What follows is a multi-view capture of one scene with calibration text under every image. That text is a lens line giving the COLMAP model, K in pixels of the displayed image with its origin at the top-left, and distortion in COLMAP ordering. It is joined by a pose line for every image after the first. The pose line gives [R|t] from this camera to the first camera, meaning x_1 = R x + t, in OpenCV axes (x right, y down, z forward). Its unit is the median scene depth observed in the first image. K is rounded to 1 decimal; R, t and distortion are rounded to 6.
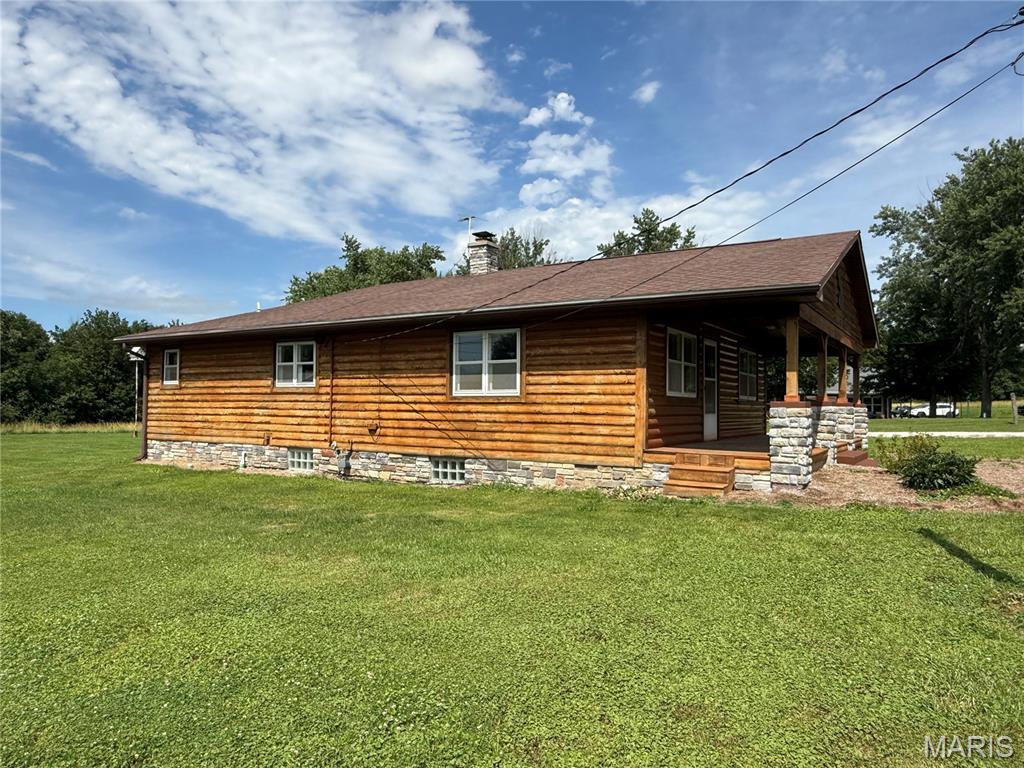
lens RADIAL K [[697.5, 0, 512.4], [0, 697.5, 383.8], [0, 0, 1]] dist [0.003303, 0.000299]
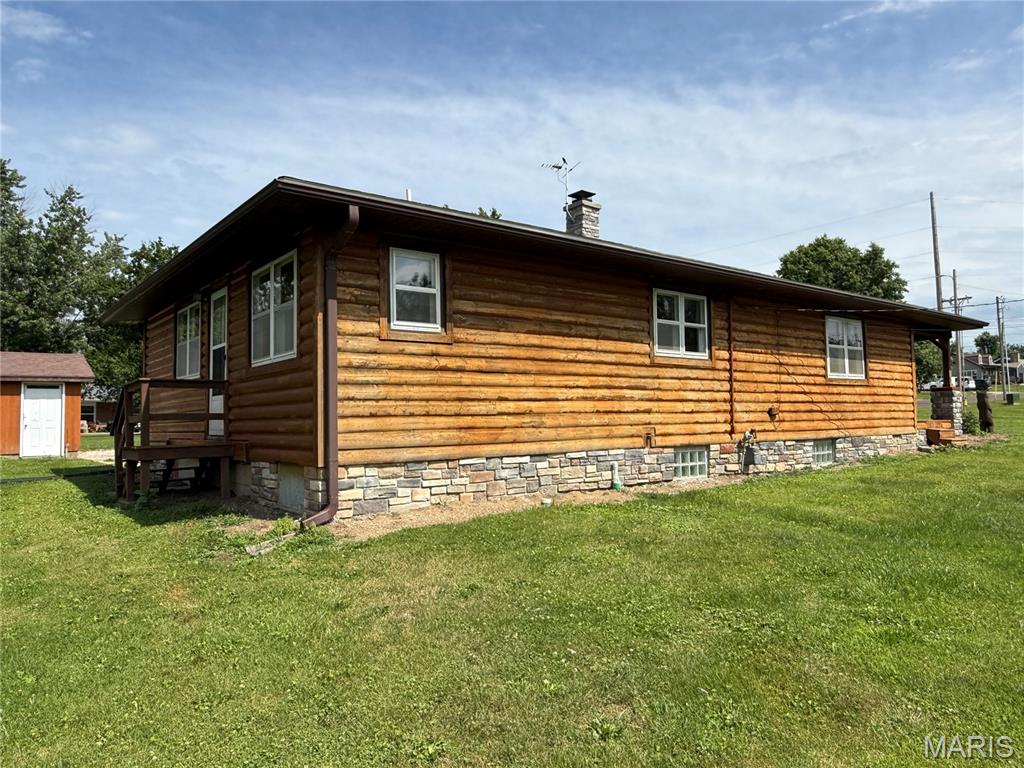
lens RADIAL K [[697.5, 0, 511.8], [0, 697.5, 383.7], [0, 0, 1]] dist [0.003303, 0.000299]
pose [[0.334925, 0.034200, 0.941624, -1.008401], [-0.010794, 0.999415, -0.032460, 0.053926], [-0.942183, 0.000708, 0.335098, 0.925838]]
